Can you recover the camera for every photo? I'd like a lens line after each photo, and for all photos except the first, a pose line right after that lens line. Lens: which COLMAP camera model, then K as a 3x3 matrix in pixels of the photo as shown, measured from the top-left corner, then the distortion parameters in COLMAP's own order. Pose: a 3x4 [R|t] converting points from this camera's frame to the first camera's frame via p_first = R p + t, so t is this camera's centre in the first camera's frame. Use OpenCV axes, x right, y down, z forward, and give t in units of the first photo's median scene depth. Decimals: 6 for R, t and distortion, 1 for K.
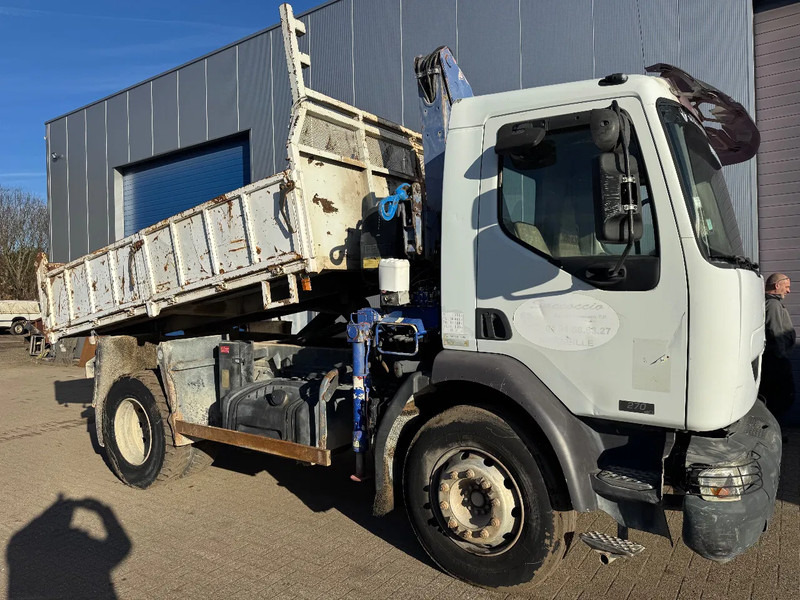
lens RADIAL K [[510.5, 0, 400.0], [0, 510.5, 300.0], [0, 0, 1]] dist [0.053422, -0.048751]
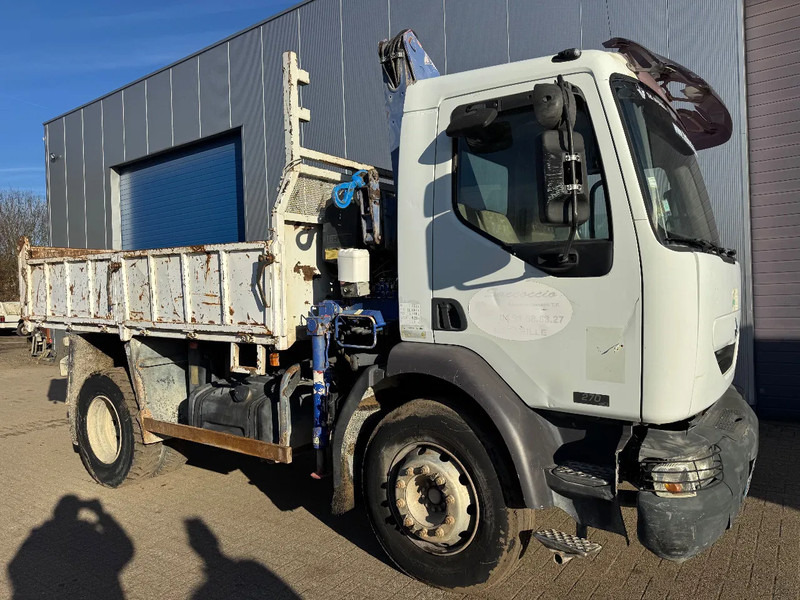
lens RADIAL K [[510.5, 0, 400.0], [0, 510.5, 300.0], [0, 0, 1]] dist [0.053422, -0.048751]
pose [[0.999855, -0.009419, -0.014198, 0.102738], [0.009476, 0.999947, 0.003934, 0.015106], [0.014160, -0.004068, 0.999891, 0.038091]]
